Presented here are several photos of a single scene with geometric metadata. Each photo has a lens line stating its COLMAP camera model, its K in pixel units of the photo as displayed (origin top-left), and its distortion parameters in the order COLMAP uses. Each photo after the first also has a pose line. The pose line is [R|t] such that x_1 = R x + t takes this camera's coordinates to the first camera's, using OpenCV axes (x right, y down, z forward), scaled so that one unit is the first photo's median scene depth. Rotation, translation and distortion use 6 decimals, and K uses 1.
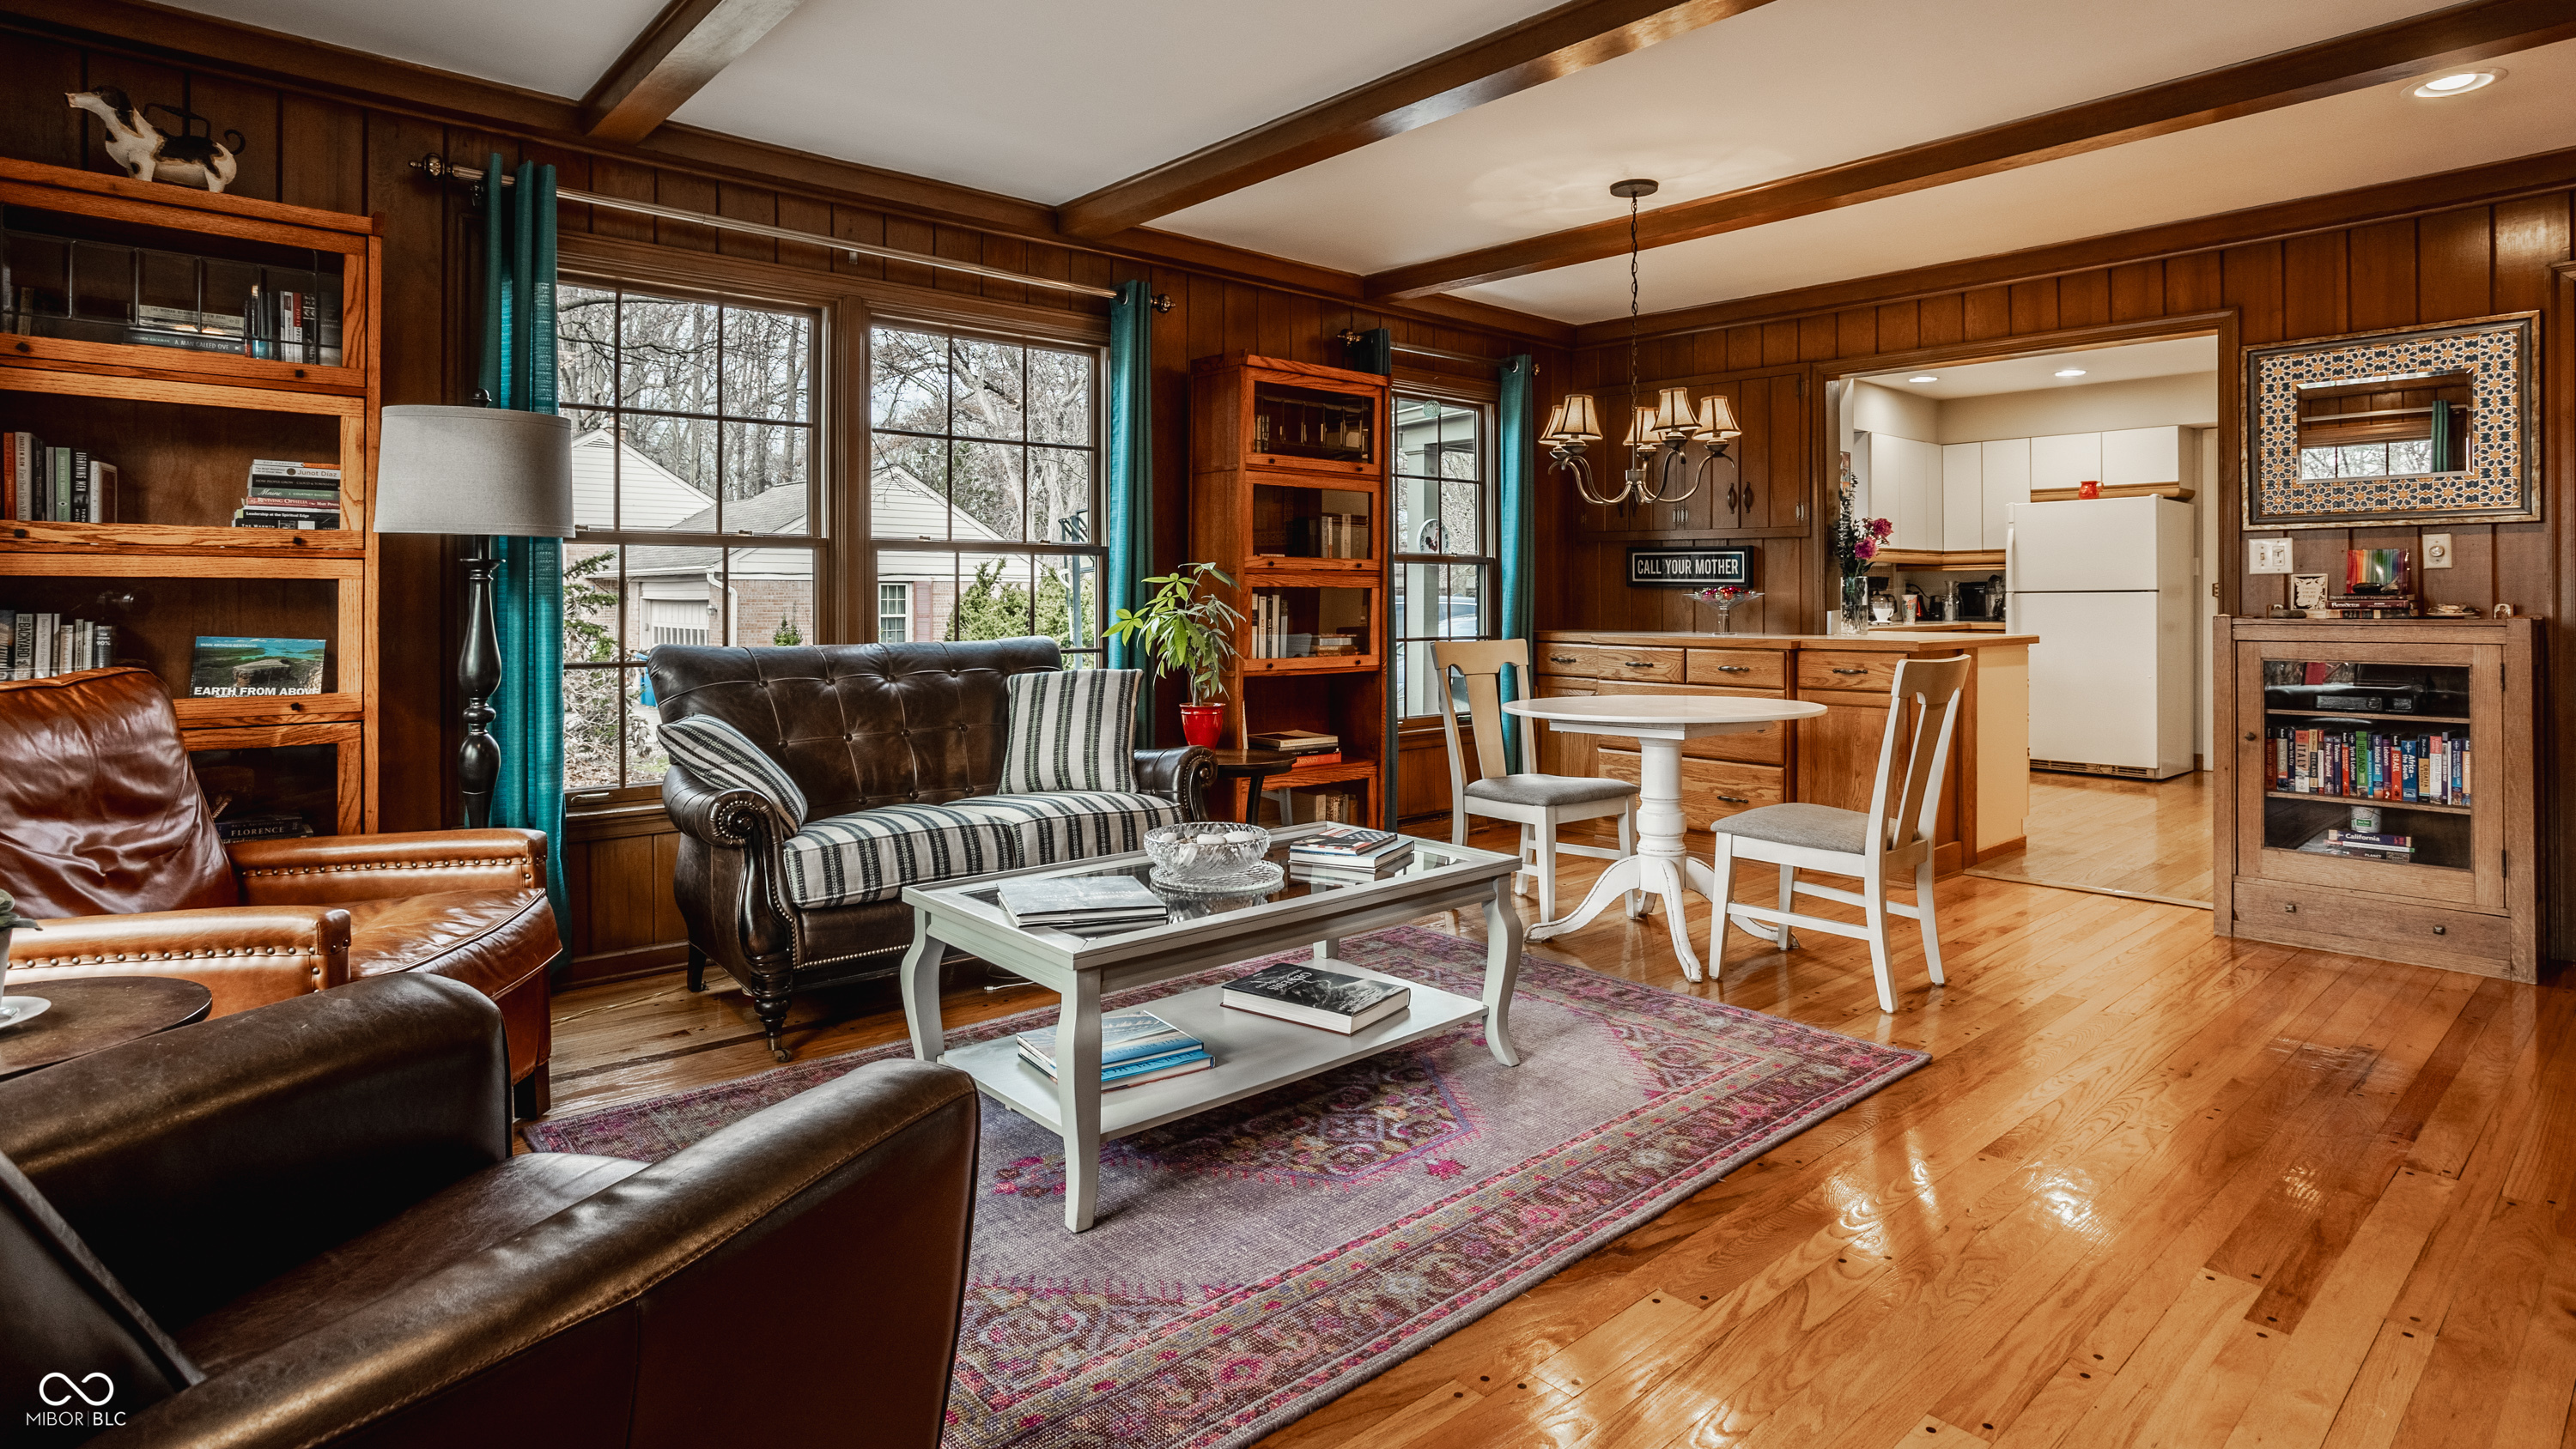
lens RADIAL K [[1331.1, 0, 1239.5], [0, 1331.1, 625.6], [0, 0, 1]] dist [-0.058625, 0.041255]
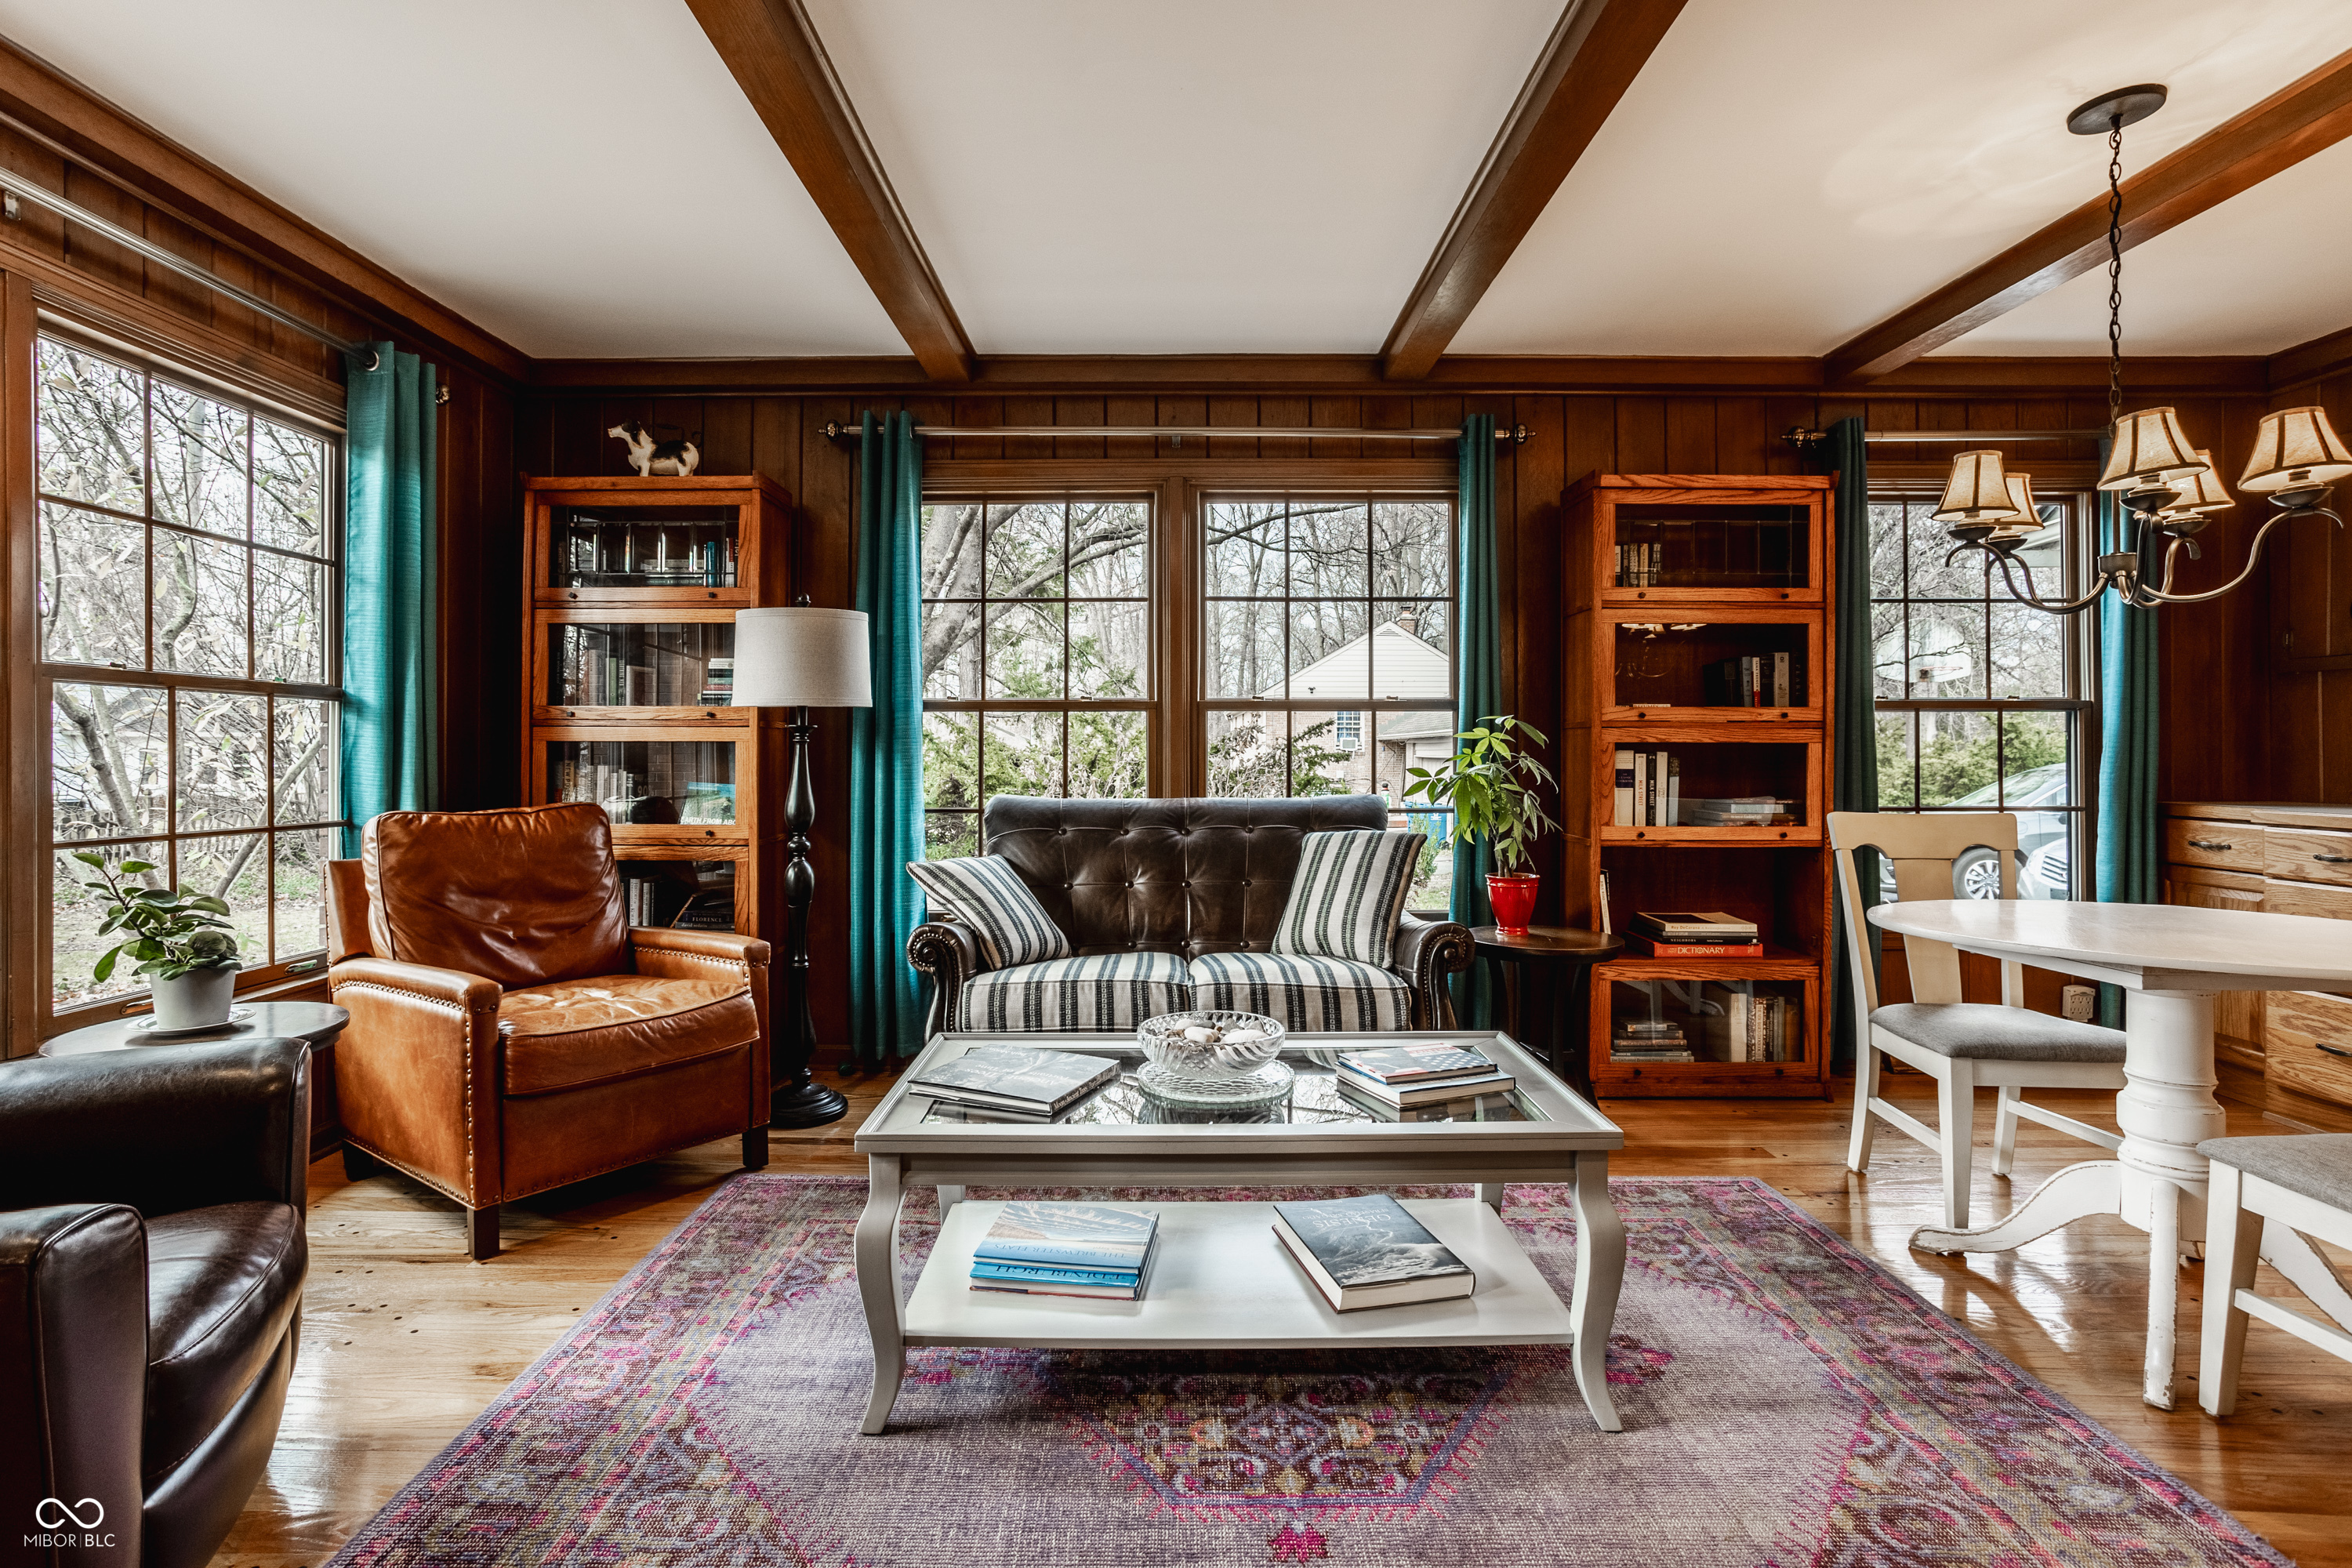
lens RADIAL K [[1125.9, 0, 1159.4], [0, 1125.9, 763.9], [0, 0, 1]] dist [-0.055407, 0.032387]
pose [[0.750829, 0.005437, -0.660475, 0.303812], [-0.013366, 0.999886, -0.006964, -0.007219], [0.660362, 0.014056, 0.750816, 0.297287]]
